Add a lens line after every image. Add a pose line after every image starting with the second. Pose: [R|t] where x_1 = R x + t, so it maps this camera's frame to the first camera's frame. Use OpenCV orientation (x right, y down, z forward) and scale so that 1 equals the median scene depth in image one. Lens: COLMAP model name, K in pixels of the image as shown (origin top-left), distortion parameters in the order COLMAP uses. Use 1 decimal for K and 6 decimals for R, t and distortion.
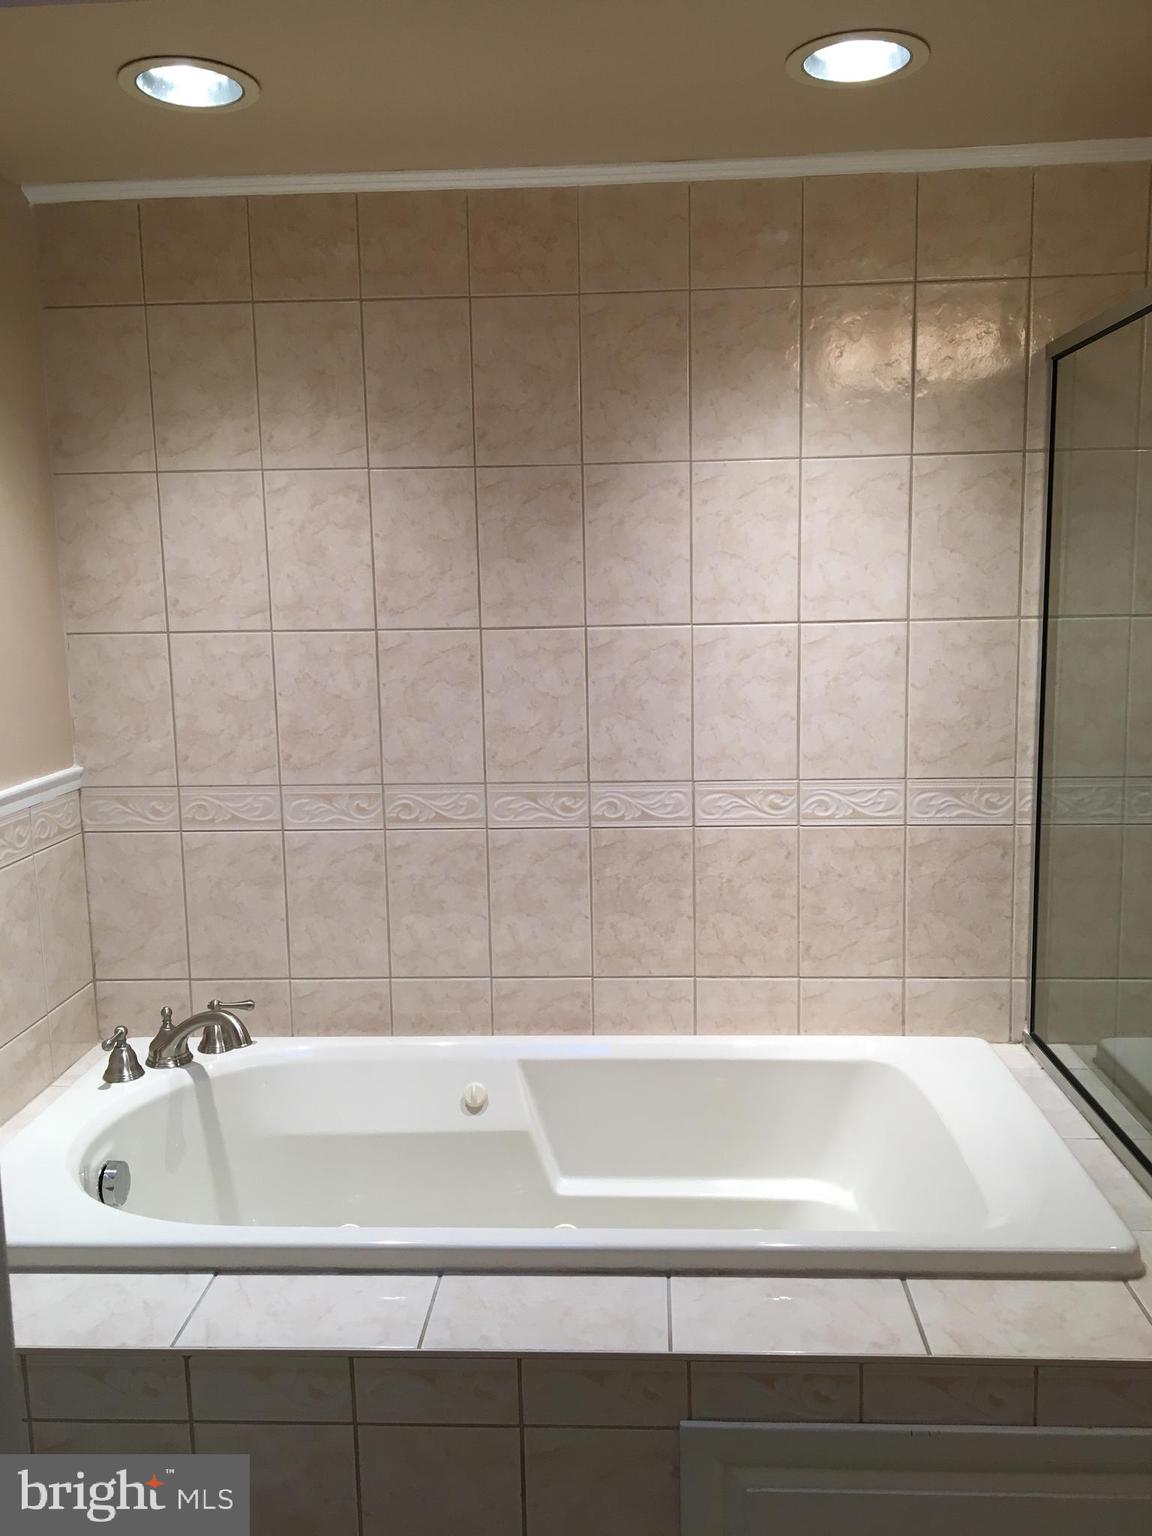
lens RADIAL K [[1283.0, 0, 578.4], [0, 1283.0, 769.2], [0, 0, 1]] dist [0.085286, -0.122046]
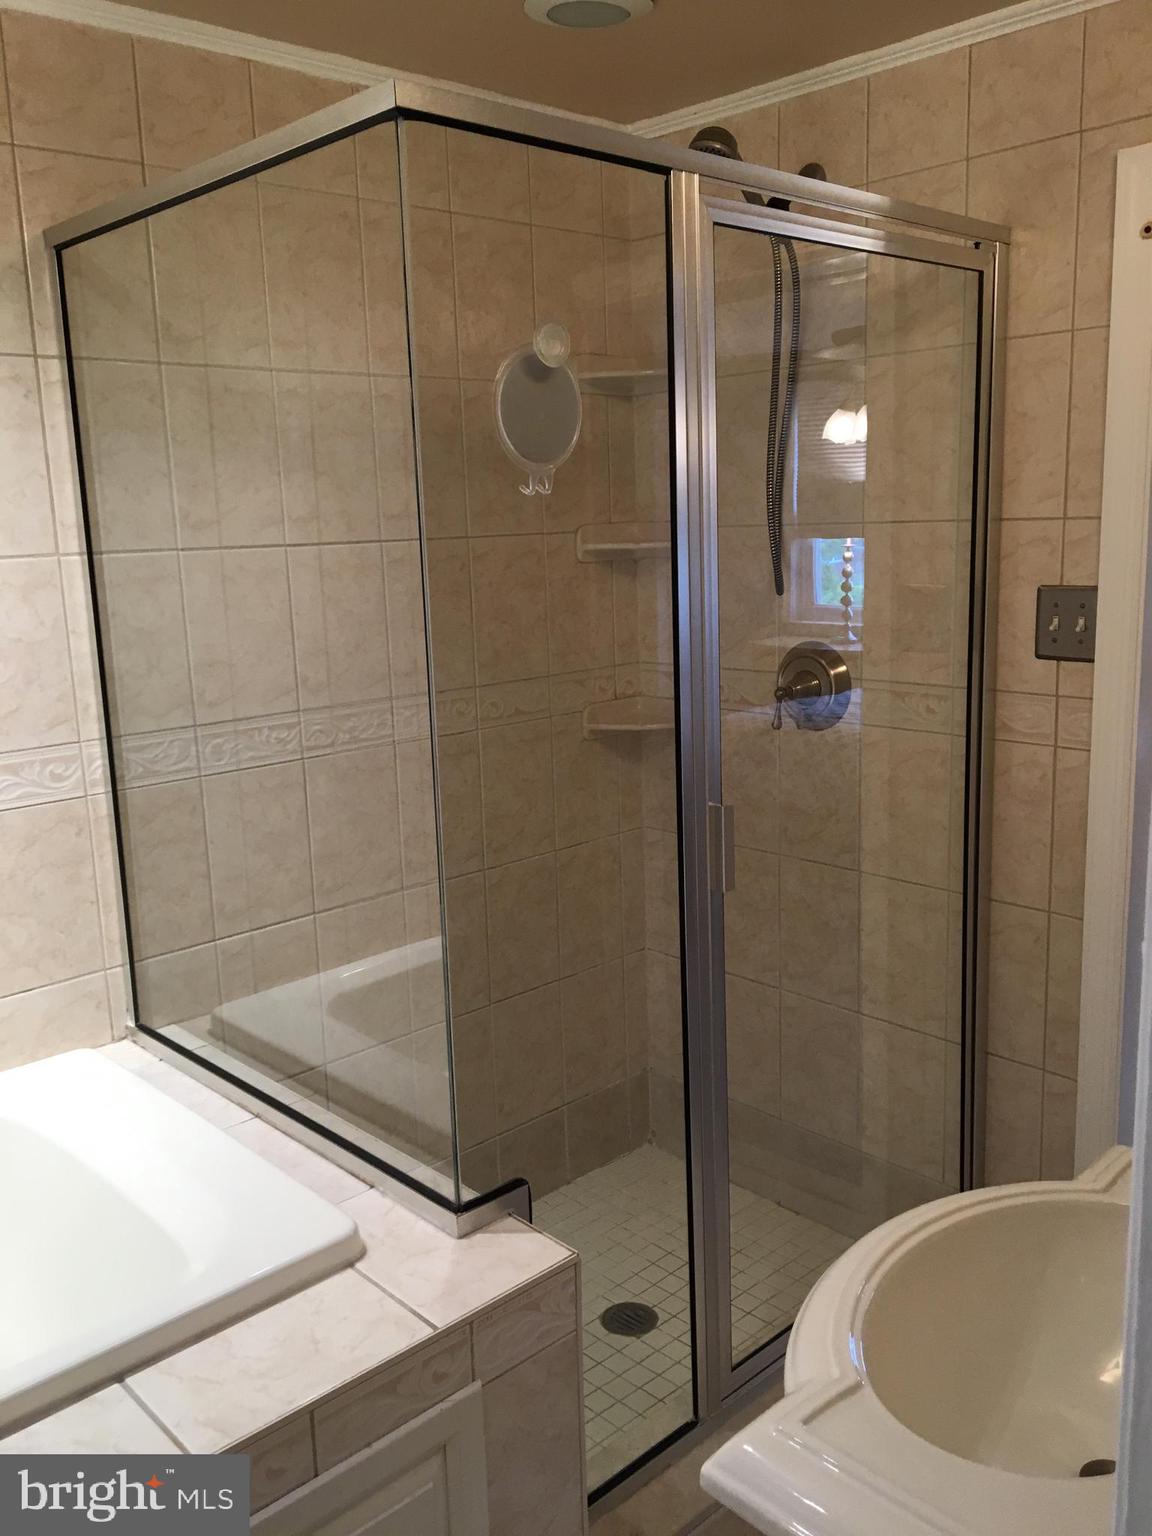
lens RADIAL K [[1283.0, 0, 578.6], [0, 1283.0, 761.3], [0, 0, 1]] dist [0.085286, -0.122046]
pose [[0.684900, -0.143743, 0.714318, -0.053602], [0.118946, 0.989254, 0.085021, -0.014612], [-0.718863, 0.026734, 0.694637, 0.162810]]
